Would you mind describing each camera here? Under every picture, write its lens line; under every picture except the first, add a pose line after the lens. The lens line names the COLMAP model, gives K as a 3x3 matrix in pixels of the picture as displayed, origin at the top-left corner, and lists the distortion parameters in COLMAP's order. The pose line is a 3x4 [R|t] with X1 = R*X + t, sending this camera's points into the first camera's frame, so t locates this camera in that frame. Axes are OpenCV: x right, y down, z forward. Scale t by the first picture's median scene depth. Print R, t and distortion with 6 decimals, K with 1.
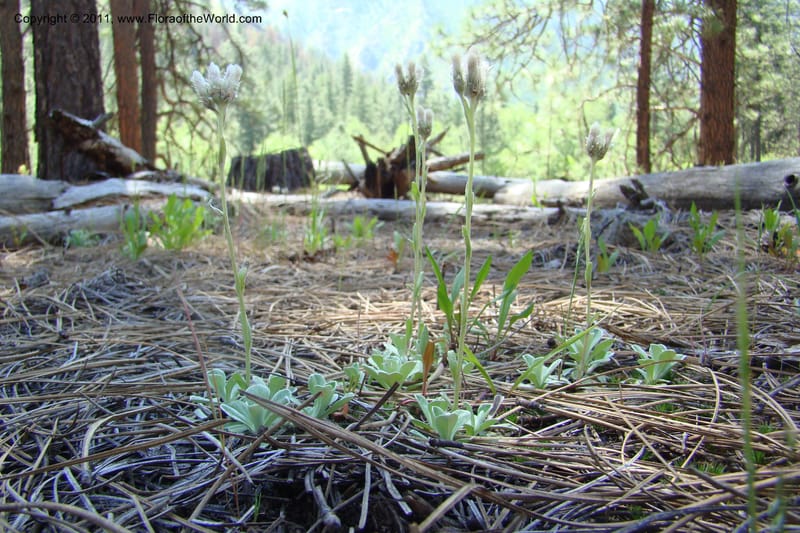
lens RADIAL K [[793.6, 0, 400.0], [0, 793.6, 266.5], [0, 0, 1]] dist [-0.147740, 0.011024]
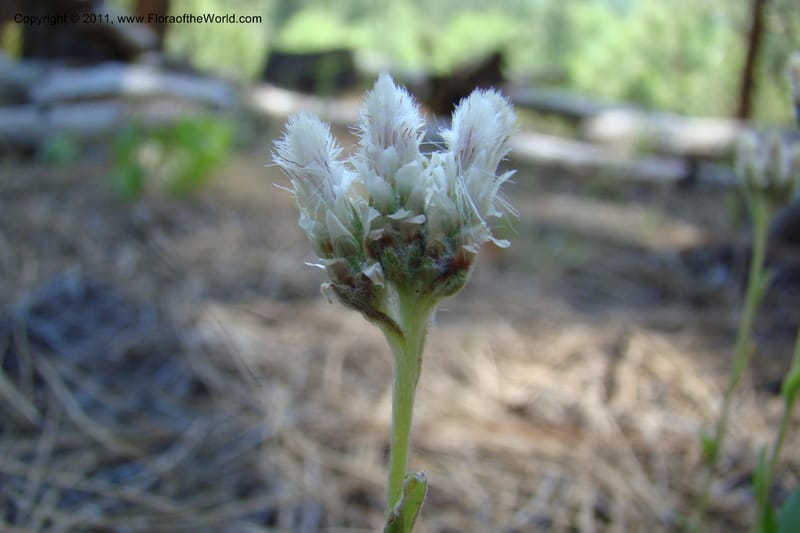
lens RADIAL K [[901.3, 0, 400.0], [0, 901.3, 266.5], [0, 0, 1]] dist [-0.012105, 0.003080]
pose [[0.994550, 0.097355, -0.037322, -0.042220], [-0.093396, 0.990973, 0.096172, -0.044453], [0.046348, -0.092162, 0.994665, 0.142880]]
